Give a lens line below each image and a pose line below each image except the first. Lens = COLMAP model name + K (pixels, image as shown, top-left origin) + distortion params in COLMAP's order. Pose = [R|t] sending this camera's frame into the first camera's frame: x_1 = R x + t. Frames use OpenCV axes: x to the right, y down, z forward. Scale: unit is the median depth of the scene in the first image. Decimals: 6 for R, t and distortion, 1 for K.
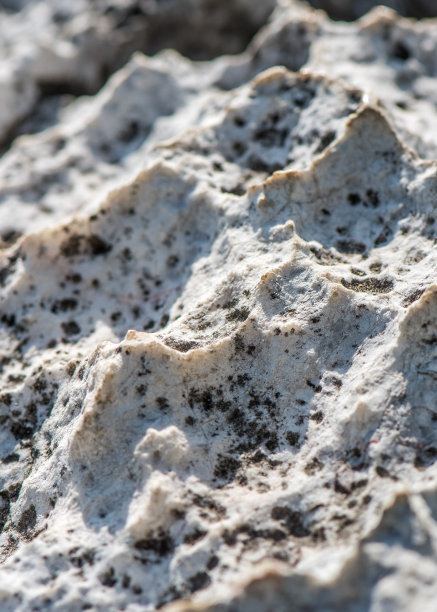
lens RADIAL K [[3217.4, 0, 218.5], [0, 3217.4, 306.0], [0, 0, 1]] dist [-0.011813, 2.460393]
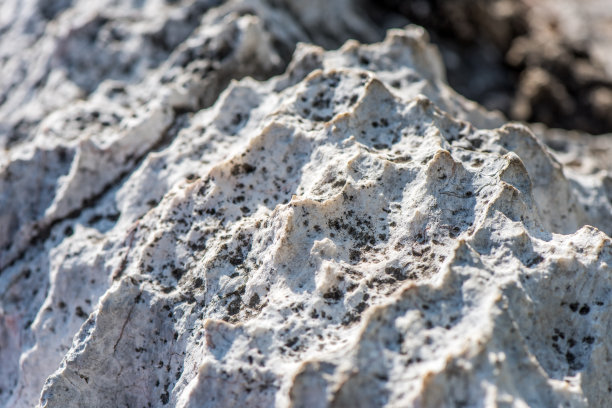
lens RADIAL K [[1849.6, 0, 306.0], [0, 1849.6, 204.0], [0, 0, 1]] dist [-0.000150, 0.013838]
pose [[0.968800, -0.143486, 0.202083, -0.242396], [0.162506, 0.983392, -0.080823, 0.102574], [-0.187129, 0.111141, 0.976028, -0.099742]]
